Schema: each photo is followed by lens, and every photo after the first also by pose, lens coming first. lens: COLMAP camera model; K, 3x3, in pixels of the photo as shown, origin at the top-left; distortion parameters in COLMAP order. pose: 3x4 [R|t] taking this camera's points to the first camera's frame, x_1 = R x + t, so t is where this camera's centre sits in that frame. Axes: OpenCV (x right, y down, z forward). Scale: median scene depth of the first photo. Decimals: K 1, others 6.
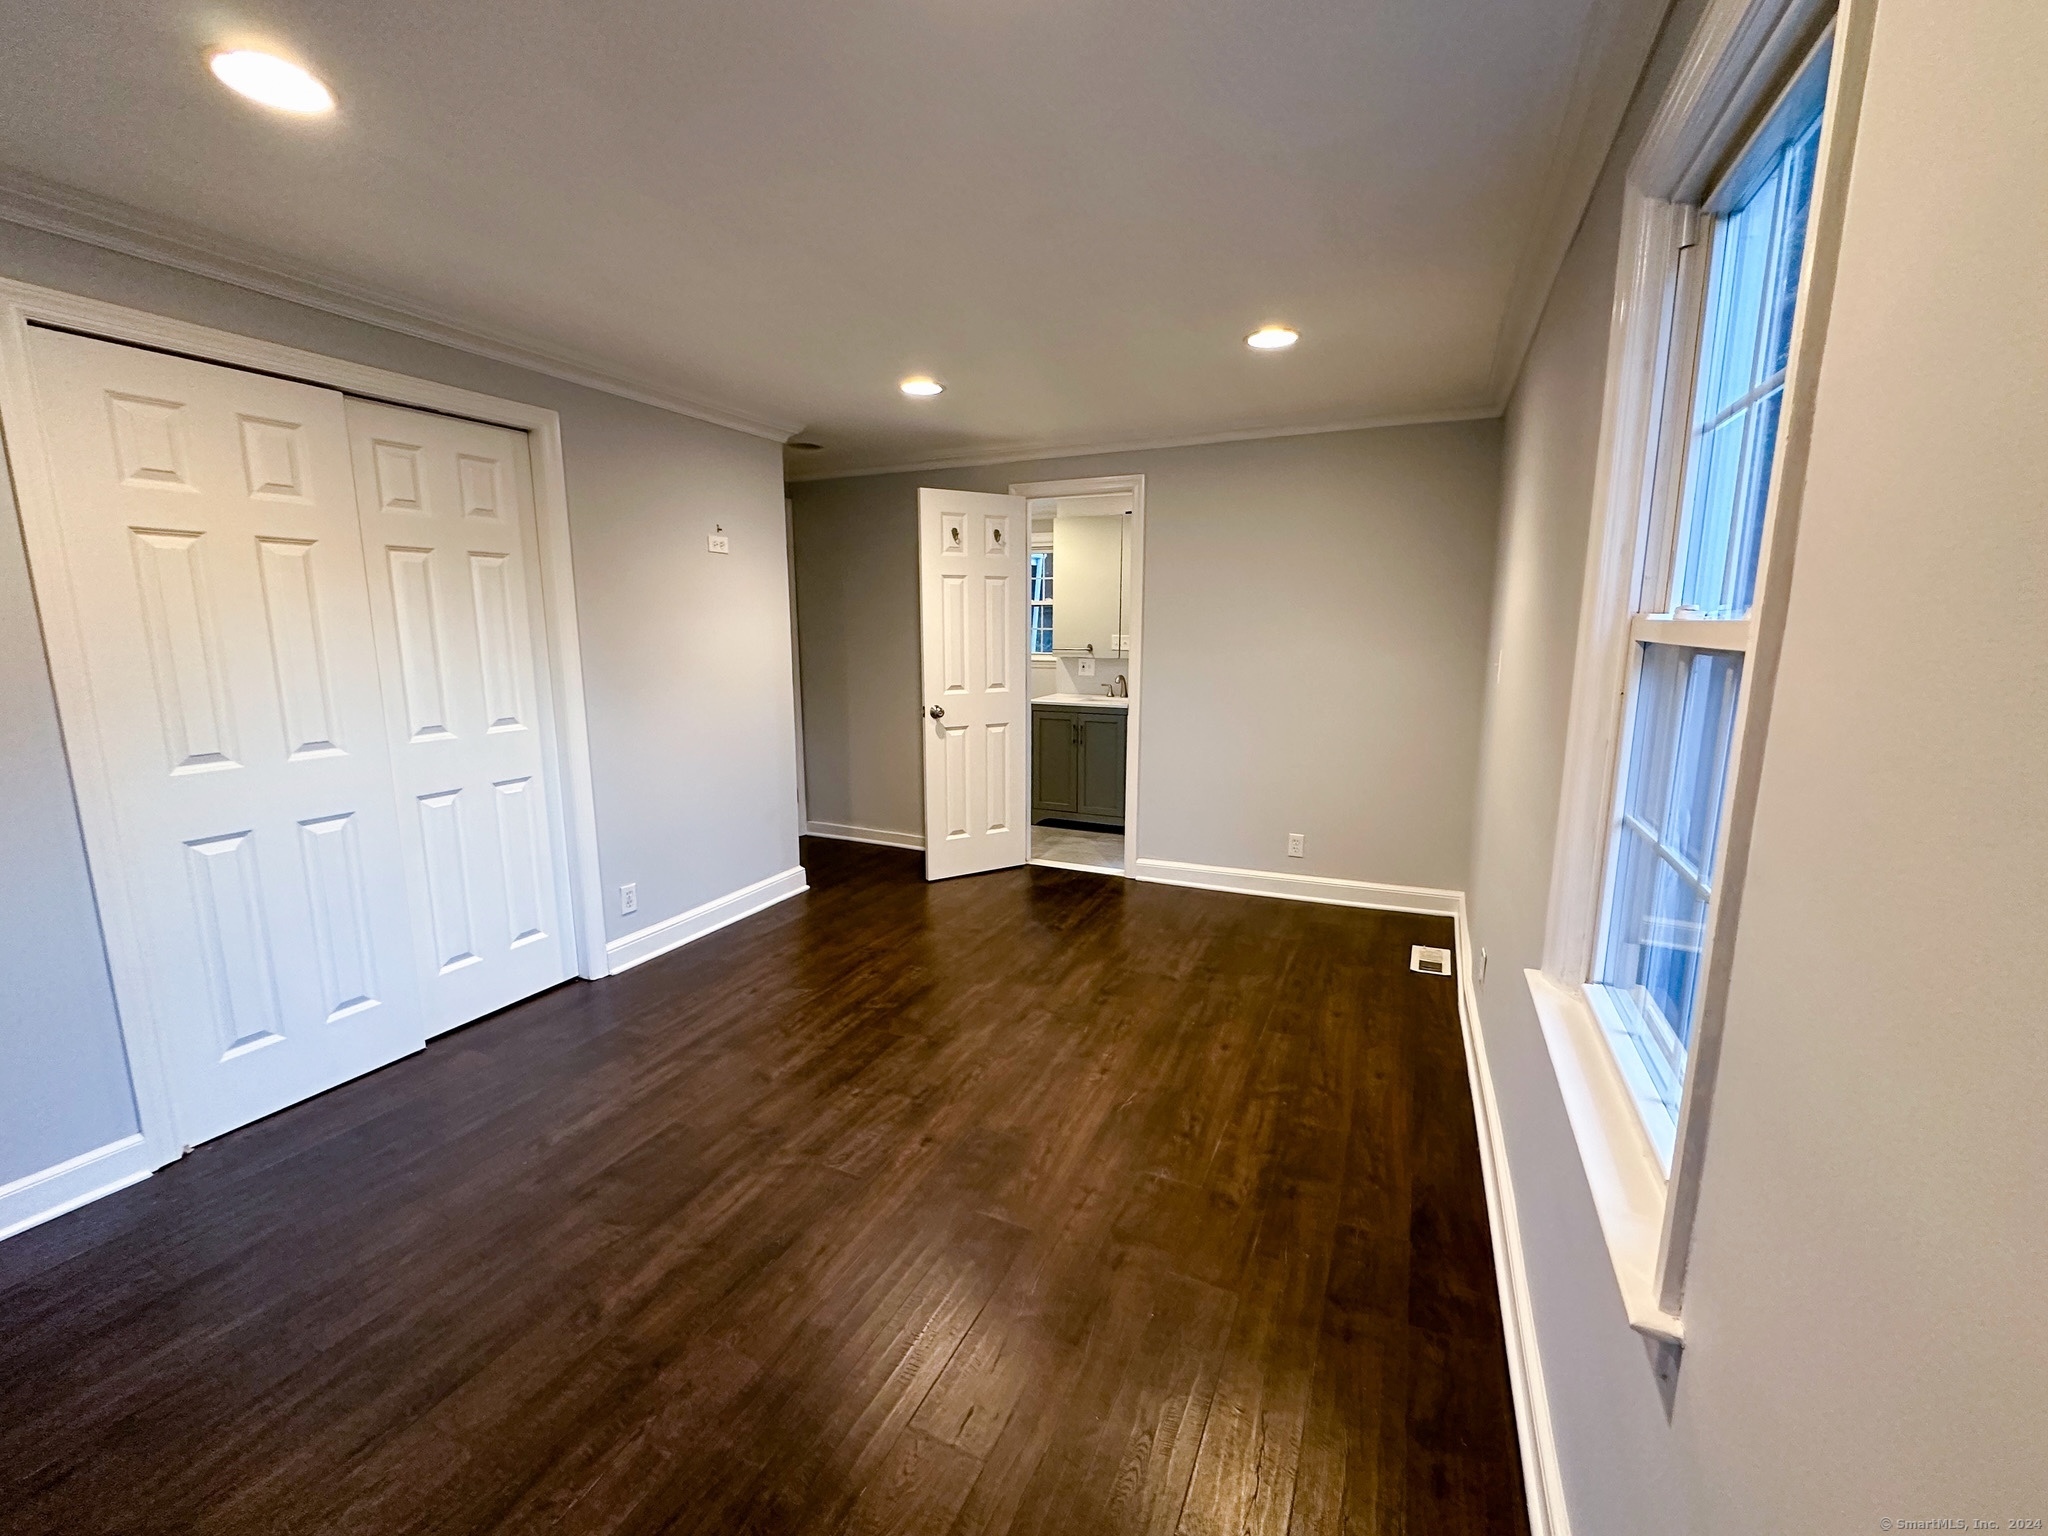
lens RADIAL K [[840.2, 0, 1021.7], [0, 840.2, 765.9], [0, 0, 1]] dist [-0.003506, 0.000285]
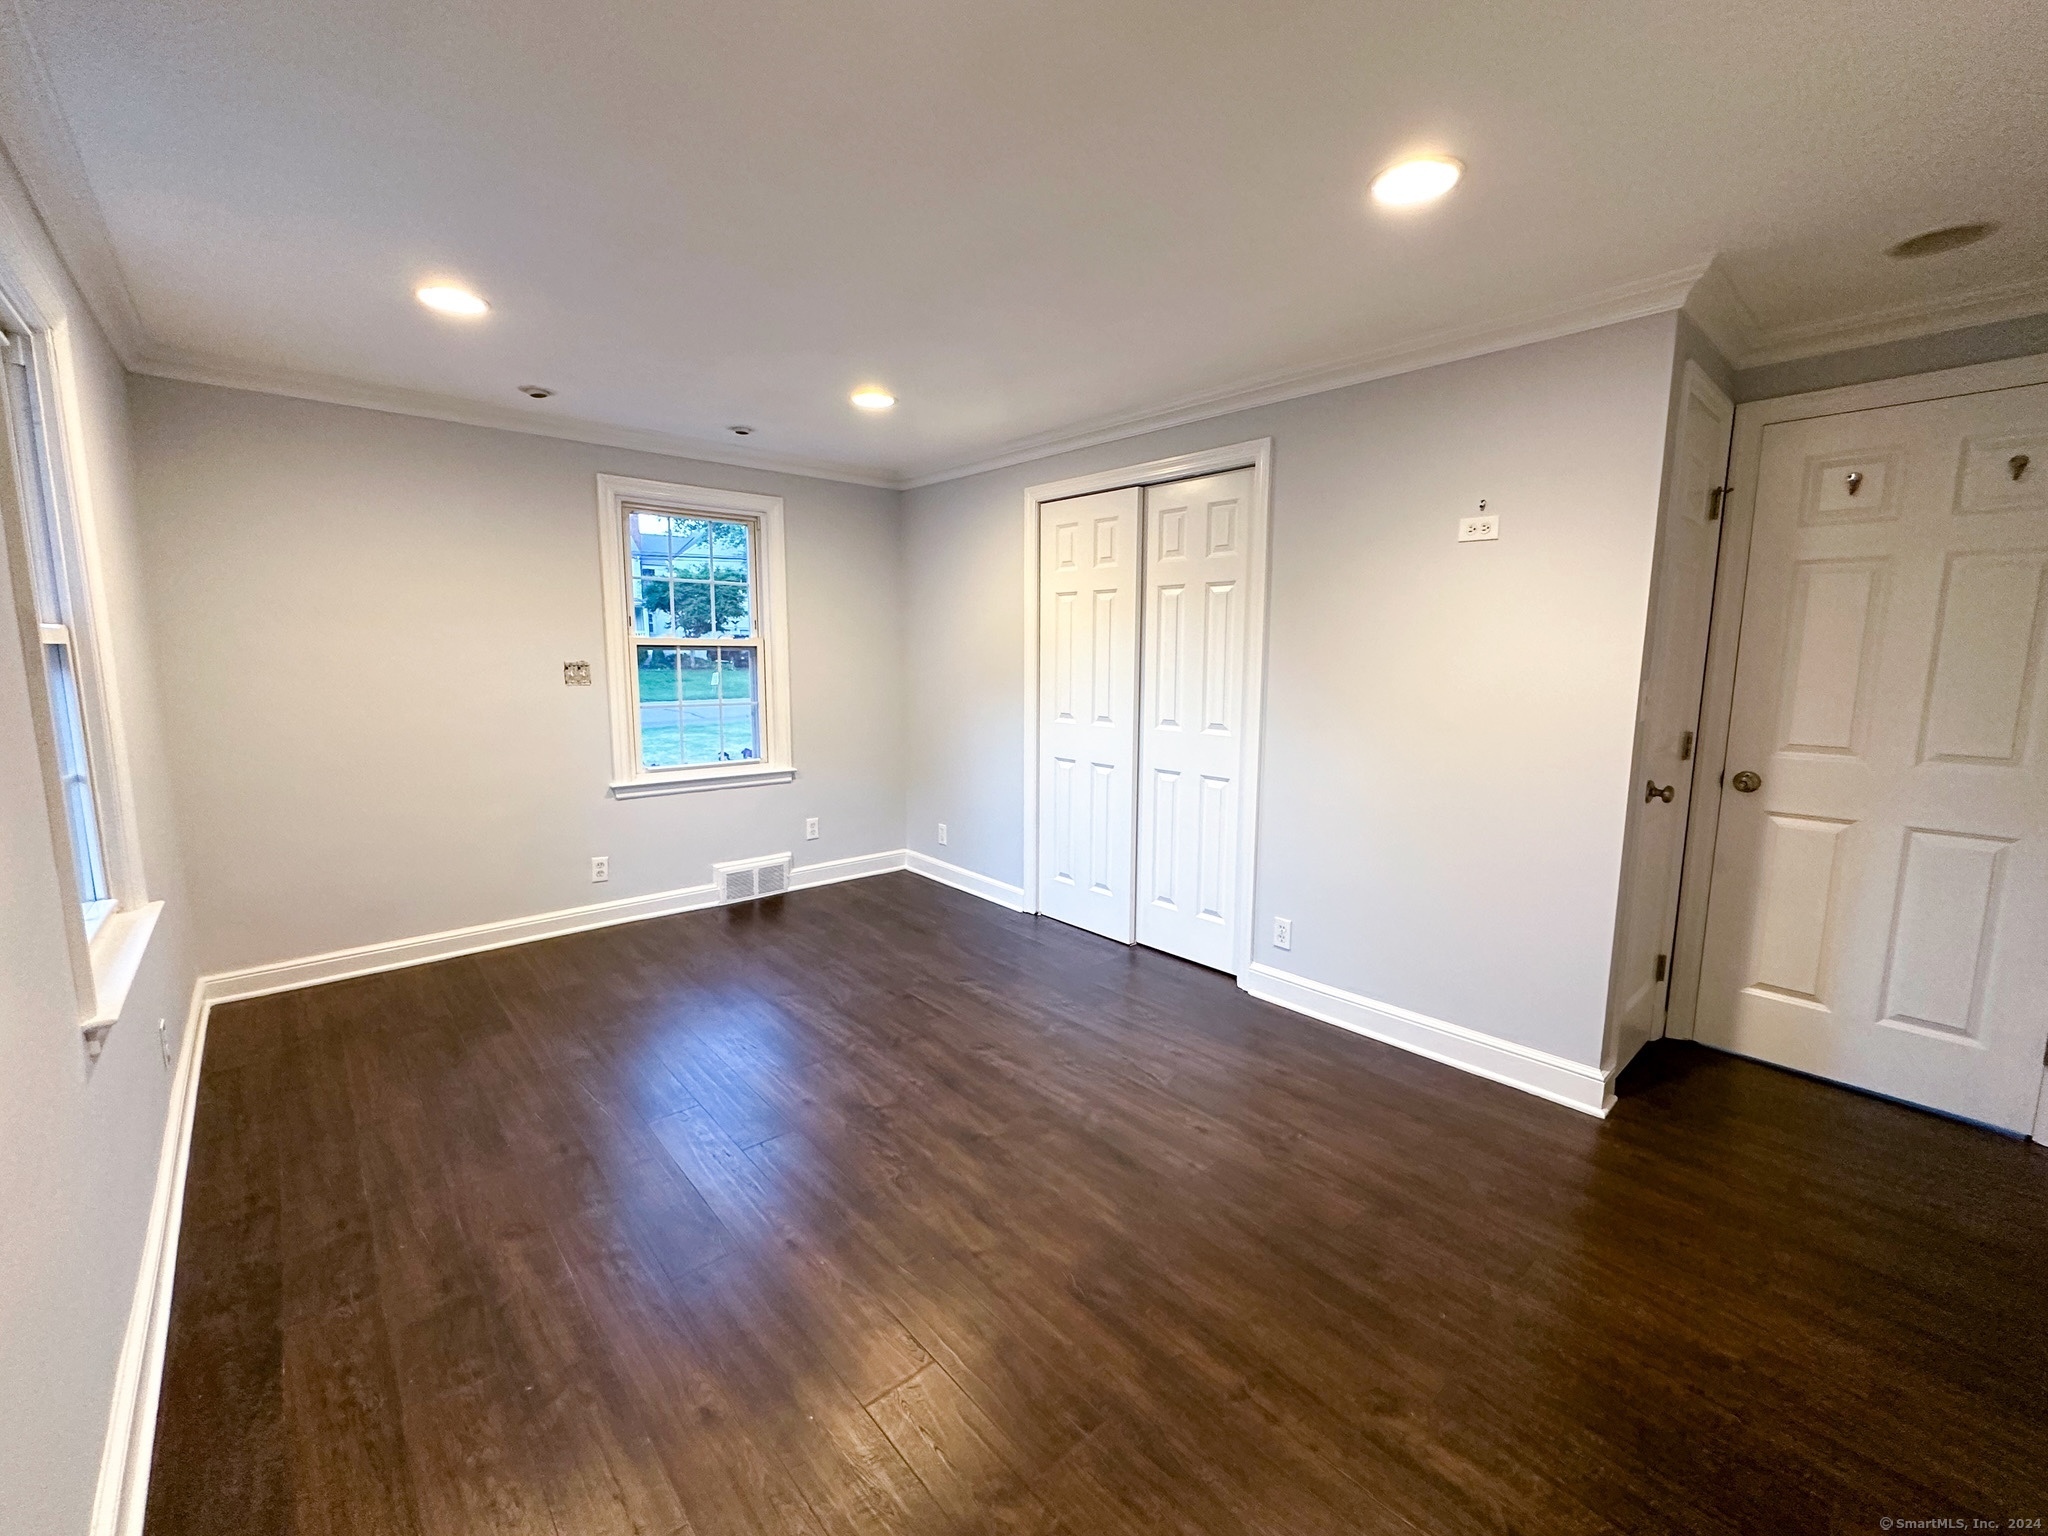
lens RADIAL K [[840.2, 0, 1021.7], [0, 840.2, 765.9], [0, 0, 1]] dist [-0.003506, 0.000285]
pose [[-0.396097, 0.125711, -0.909562, 0.586847], [-0.159216, 0.966175, 0.202871, -0.204069], [0.904299, 0.225173, -0.362684, 1.258237]]
